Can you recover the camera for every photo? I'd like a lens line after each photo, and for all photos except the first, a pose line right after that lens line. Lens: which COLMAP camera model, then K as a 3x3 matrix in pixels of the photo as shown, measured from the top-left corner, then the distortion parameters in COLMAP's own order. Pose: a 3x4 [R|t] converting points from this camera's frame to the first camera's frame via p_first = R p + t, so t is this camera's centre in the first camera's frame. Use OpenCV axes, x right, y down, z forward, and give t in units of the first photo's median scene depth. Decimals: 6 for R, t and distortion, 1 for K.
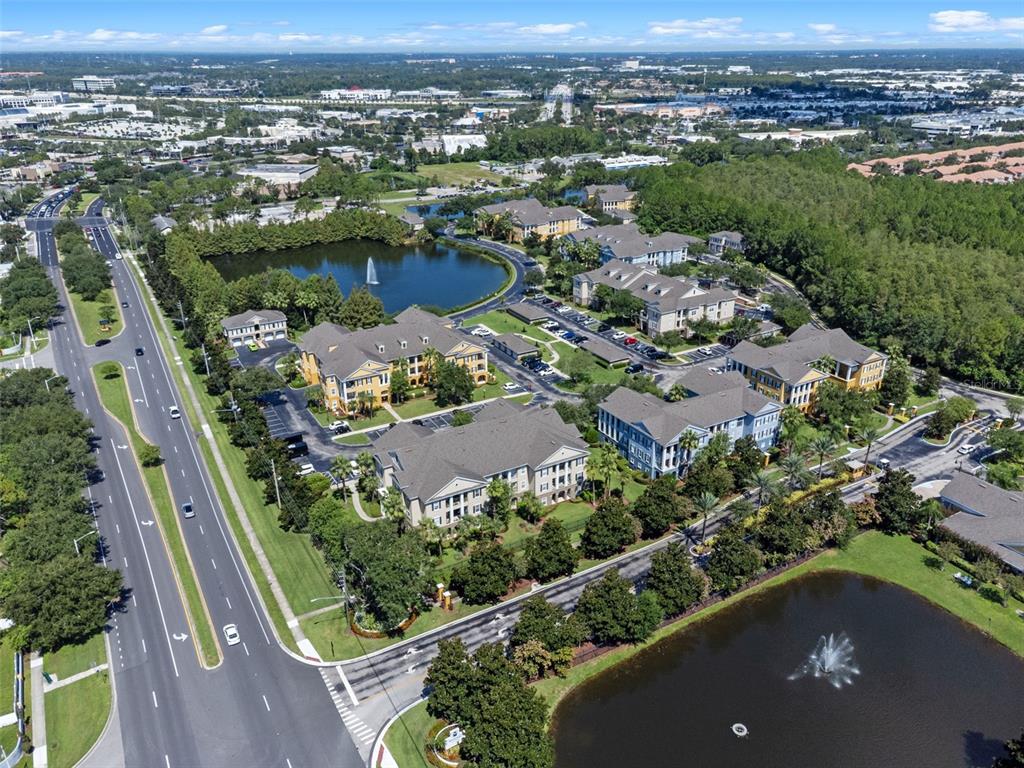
lens RADIAL K [[764.4, 0, 512.0], [0, 764.4, 384.0], [0, 0, 1]] dist [0.035831, -0.000197]
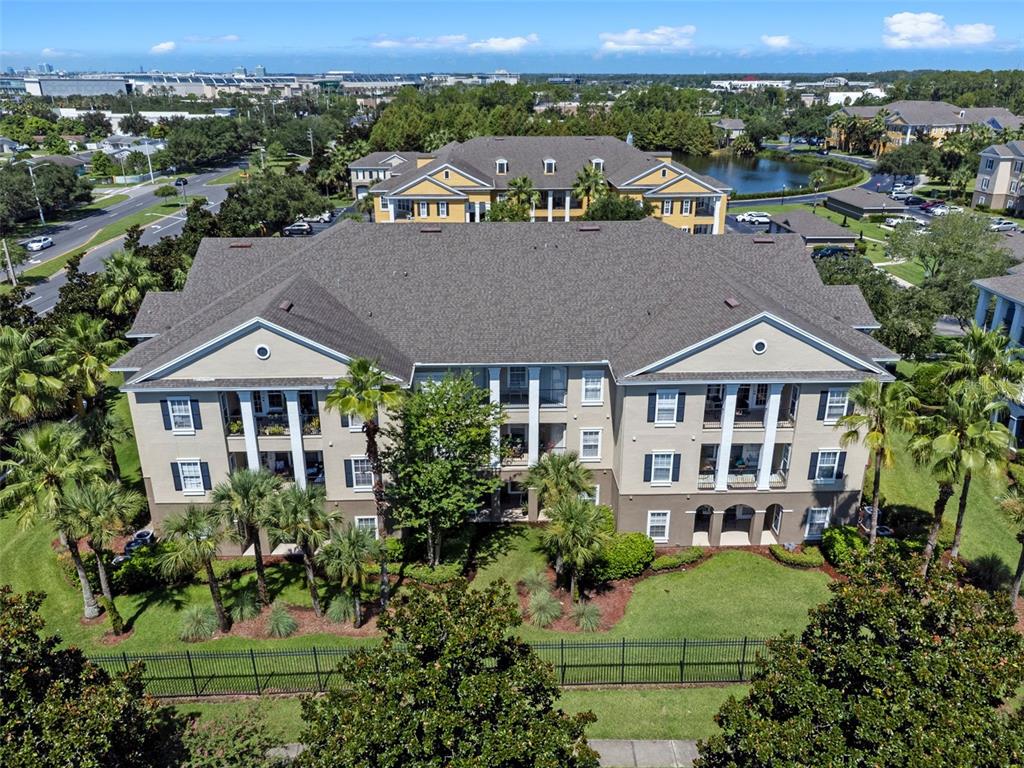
lens RADIAL K [[764.4, 0, 512.0], [0, 764.4, 384.0], [0, 0, 1]] dist [0.035831, -0.000197]
pose [[0.880805, 0.177454, -0.438968, 0.102702], [-0.191688, 0.981381, 0.012097, 0.110006], [0.432942, 0.073490, 0.898421, 0.722163]]
